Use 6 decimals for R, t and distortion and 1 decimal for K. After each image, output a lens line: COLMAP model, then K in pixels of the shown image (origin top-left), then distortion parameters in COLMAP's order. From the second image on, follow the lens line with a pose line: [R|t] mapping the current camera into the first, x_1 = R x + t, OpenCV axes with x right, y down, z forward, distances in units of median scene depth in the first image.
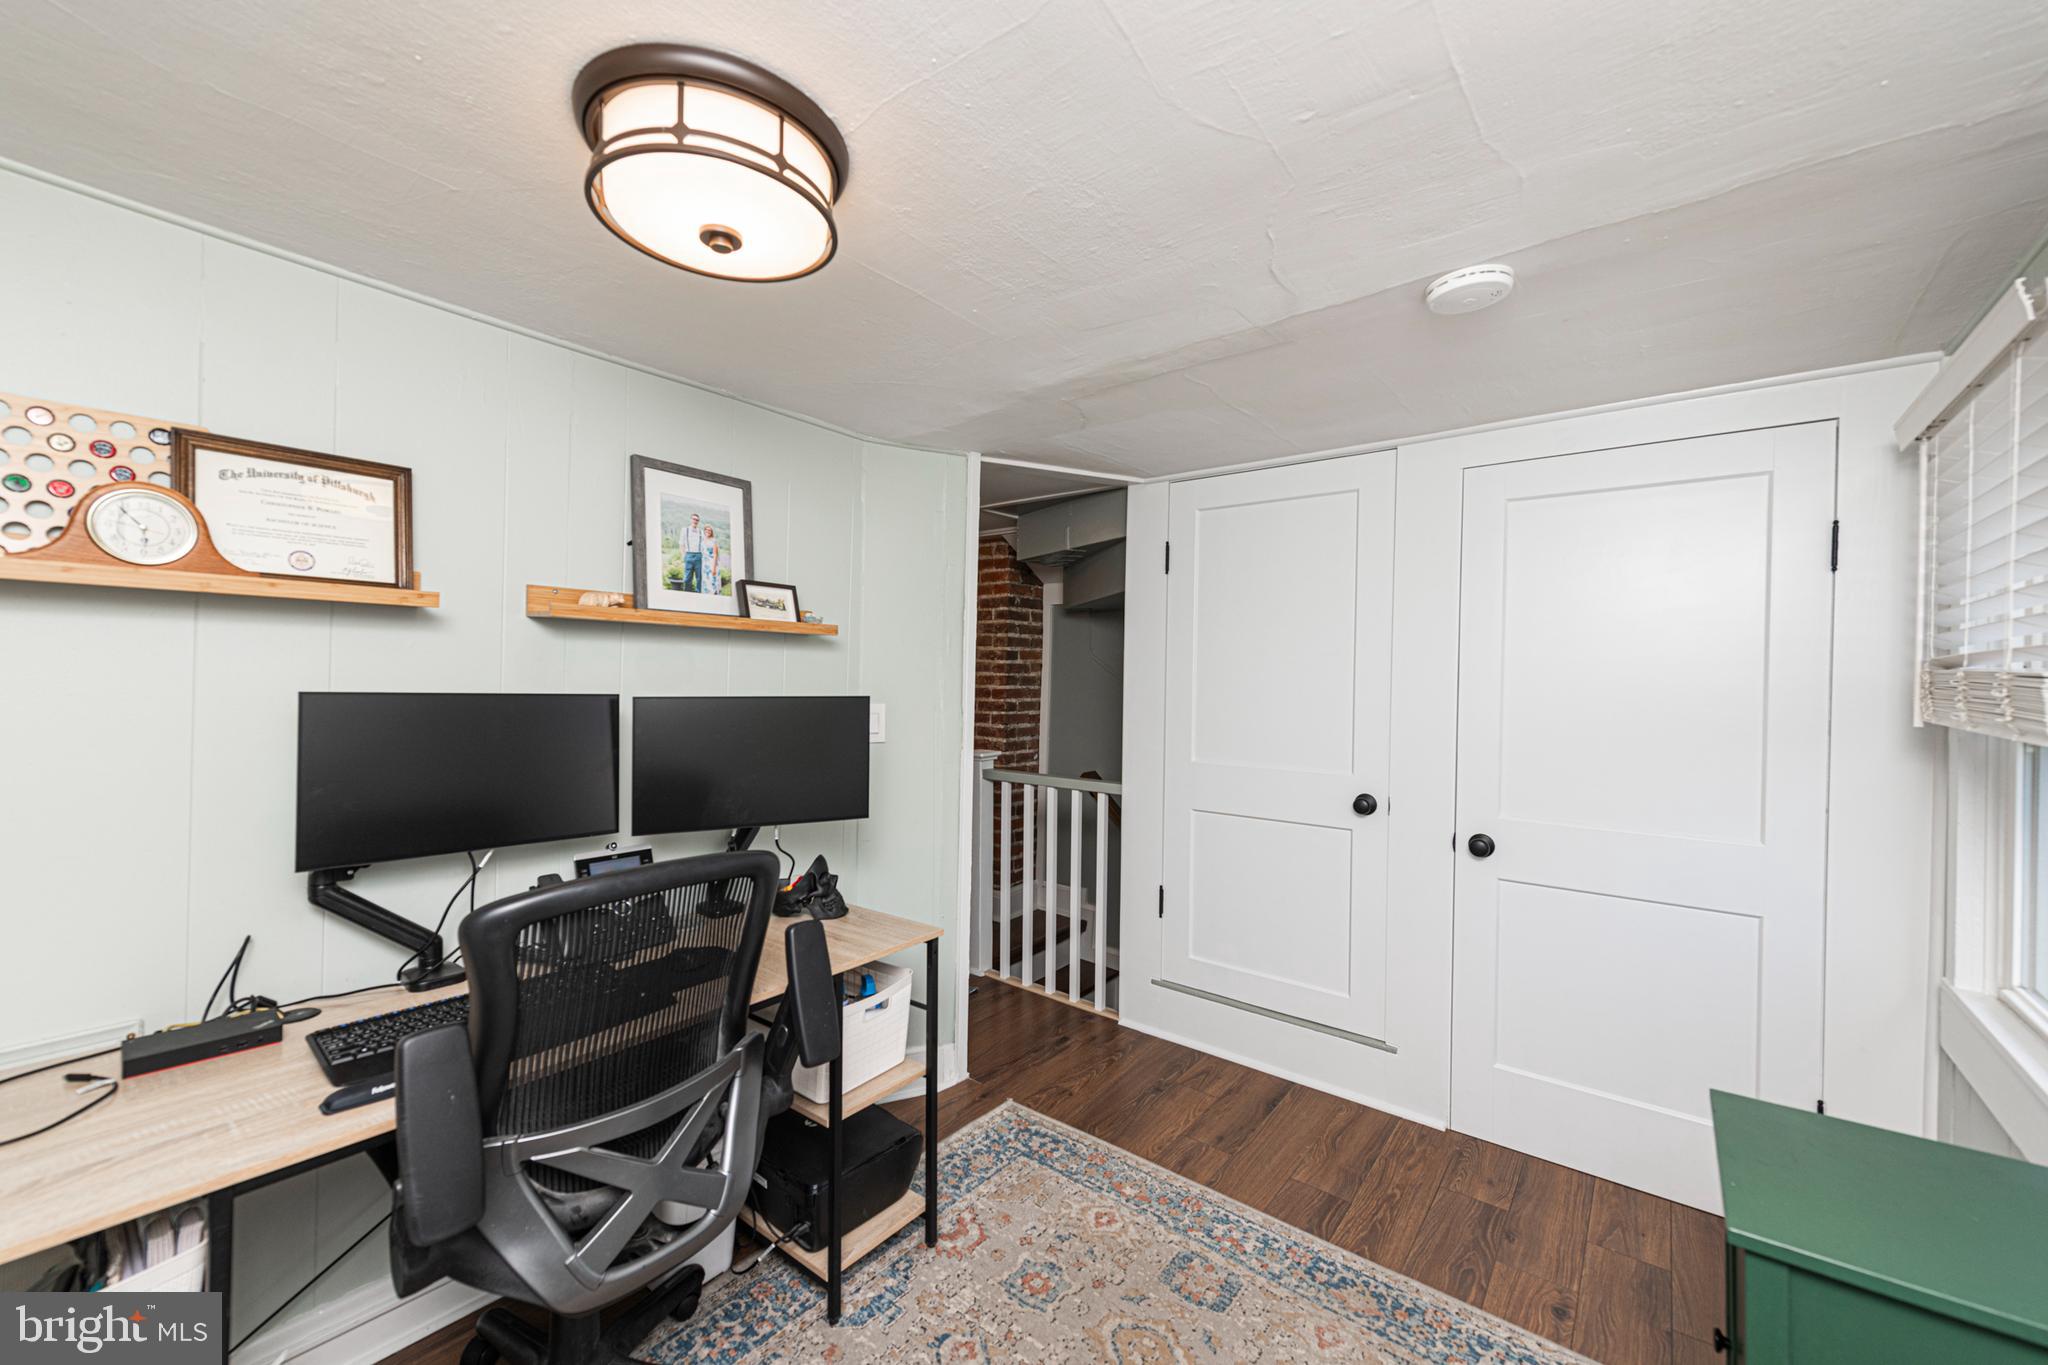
lens RADIAL K [[812.4, 0, 1021.6], [0, 812.4, 685.8], [0, 0, 1]] dist [0.012382, -0.003835]
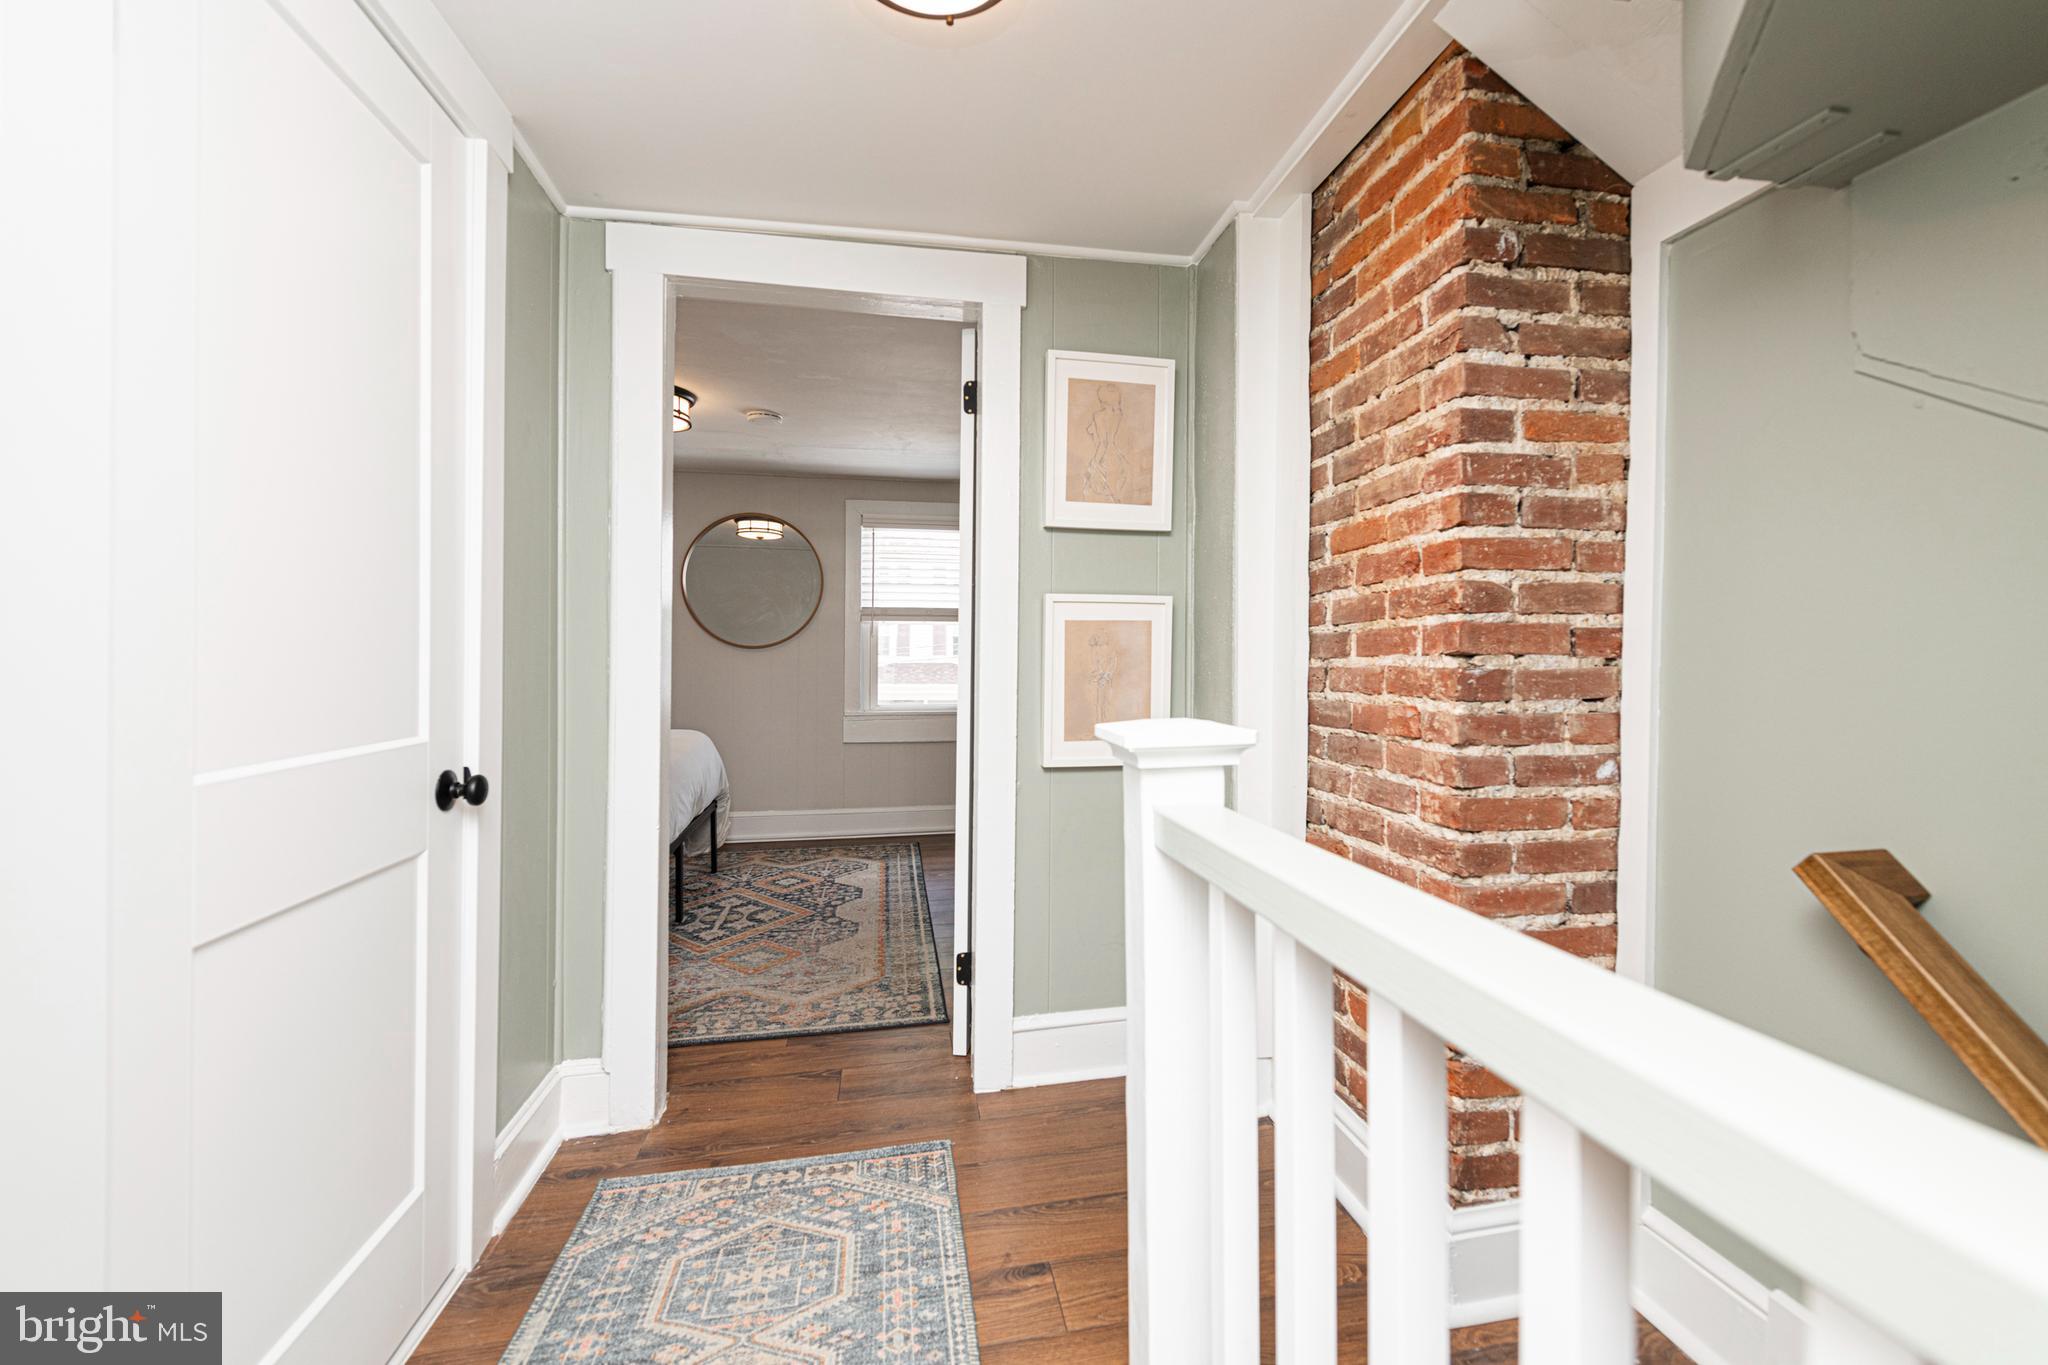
lens RADIAL K [[812.4, 0, 1049.2], [0, 812.4, 650.4], [0, 0, 1]] dist [0.012382, -0.003835]
pose [[0.759464, -0.010772, -0.650460, 0.058655], [0.002362, 0.999902, -0.013801, 0.047801], [0.650545, 0.008945, 0.759415, 0.653775]]
